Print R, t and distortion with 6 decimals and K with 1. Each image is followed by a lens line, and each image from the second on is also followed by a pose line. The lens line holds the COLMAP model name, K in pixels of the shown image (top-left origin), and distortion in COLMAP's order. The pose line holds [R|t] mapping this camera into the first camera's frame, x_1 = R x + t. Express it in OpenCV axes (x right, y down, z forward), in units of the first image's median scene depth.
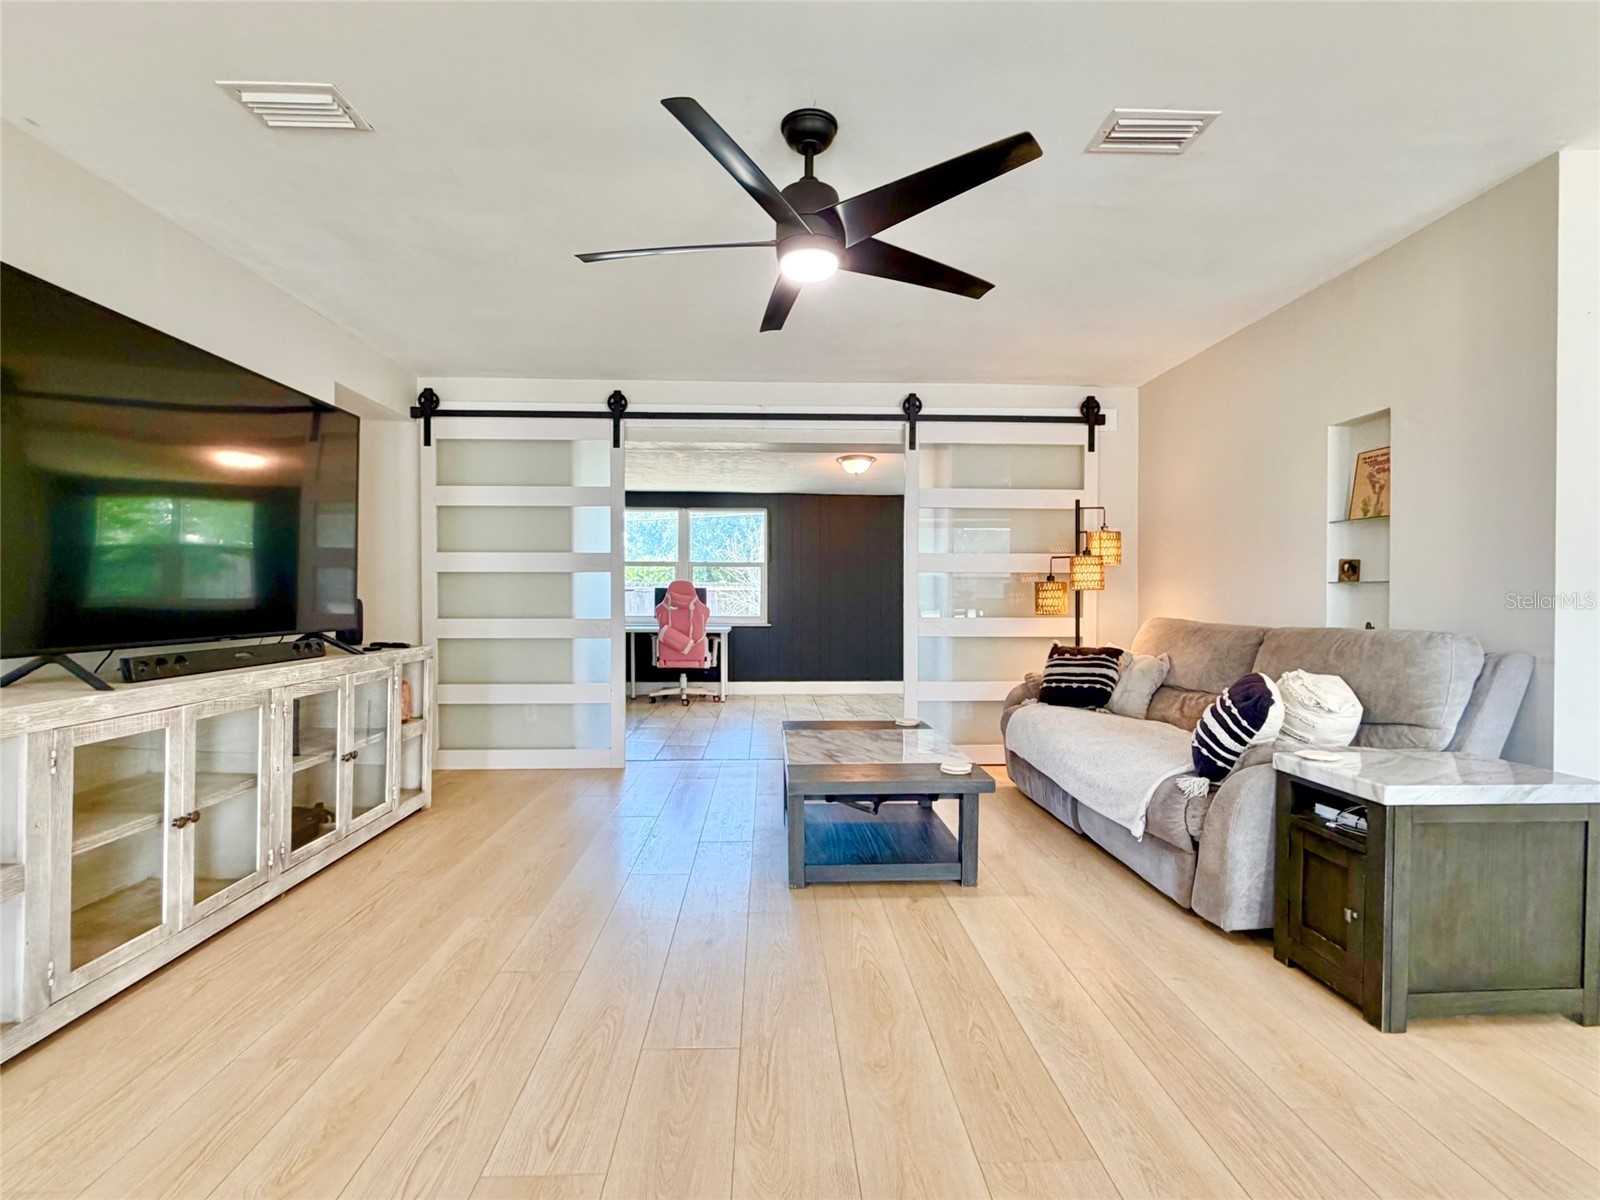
lens RADIAL K [[766.4, 0, 798.9], [0, 766.4, 604.9], [0, 0, 1]] dist [0.000399, 0.000225]
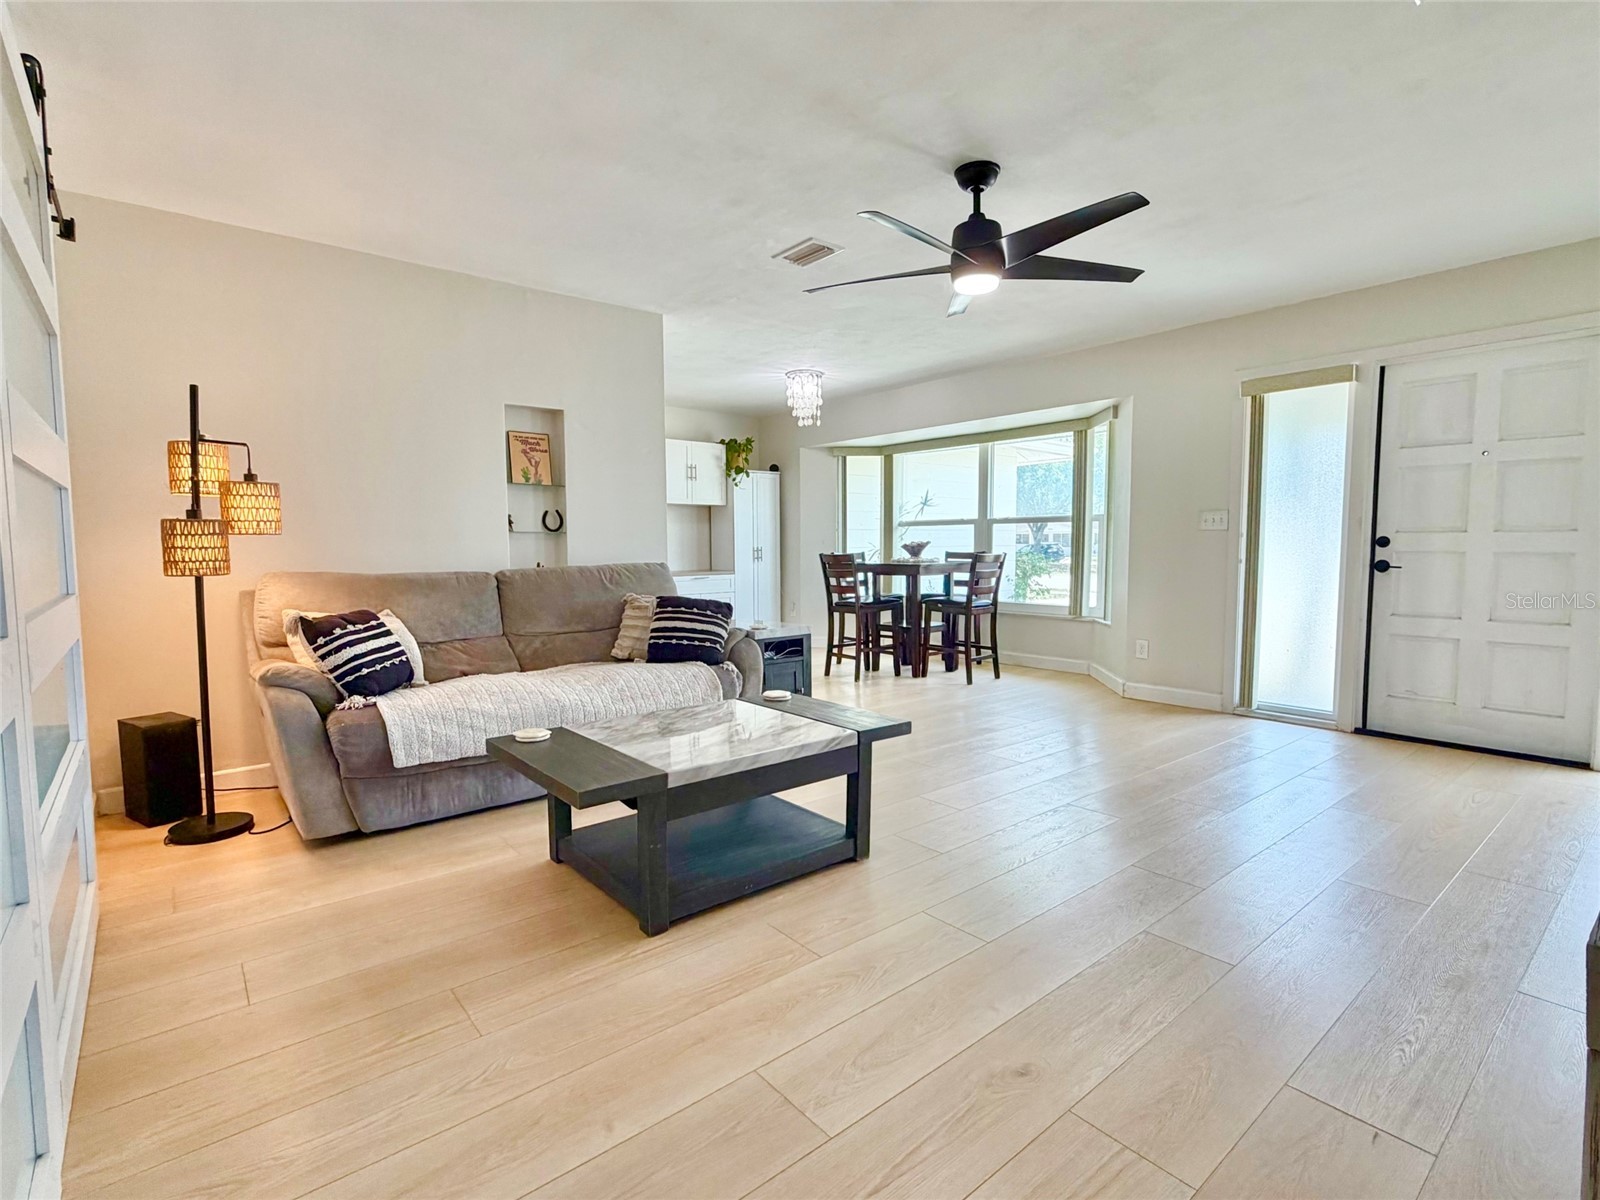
lens RADIAL K [[769.4, 0, 800.6], [0, 769.4, 602.2], [0, 0, 1]] dist [0.000965, -0.000448]
pose [[-0.611302, -0.059546, 0.789154, -0.726620], [0.013825, 0.996210, 0.085878, -0.020119], [-0.791276, 0.063407, -0.608162, 1.724650]]
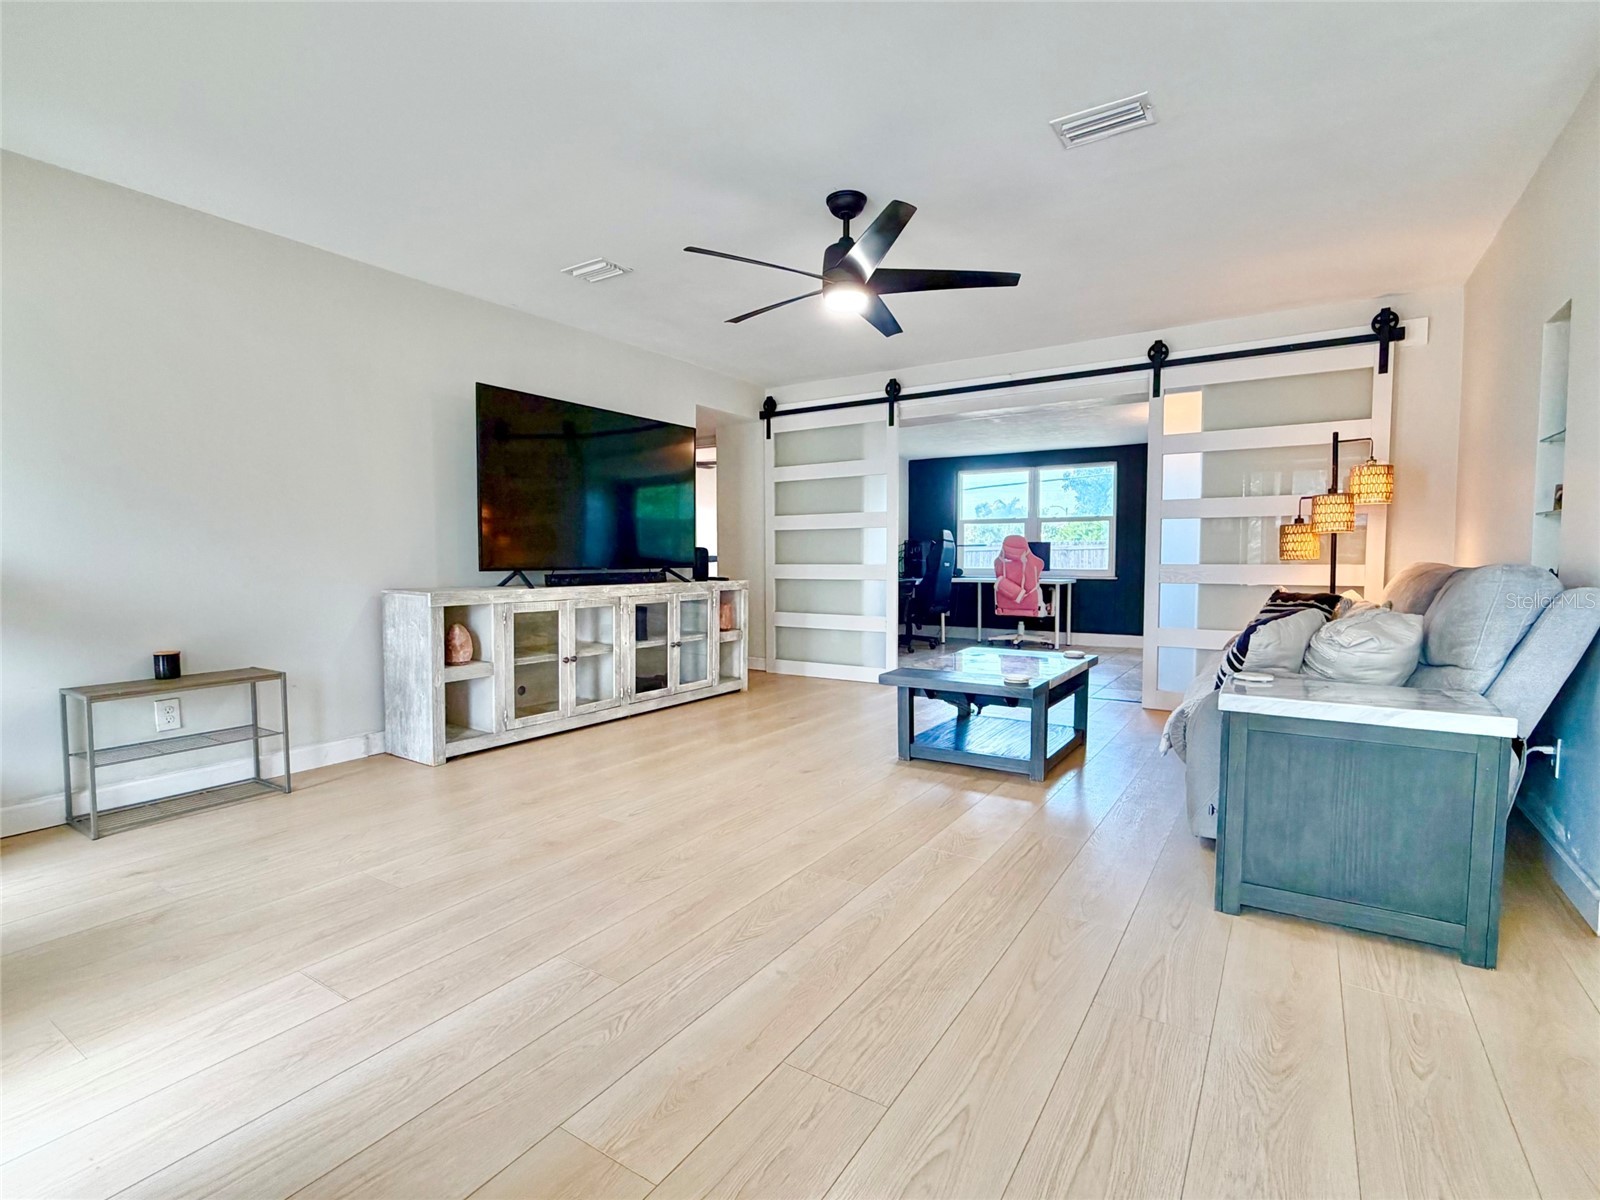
lens RADIAL K [[766.5, 0, 798.5], [0, 766.5, 605.6], [0, 0, 1]] dist [-0.000205, 0.000568]
pose [[0.815037, 0.032496, -0.578496, 0.648807], [-0.003721, 0.998699, 0.050858, 0.039157], [0.579396, -0.039299, 0.814098, -0.186241]]
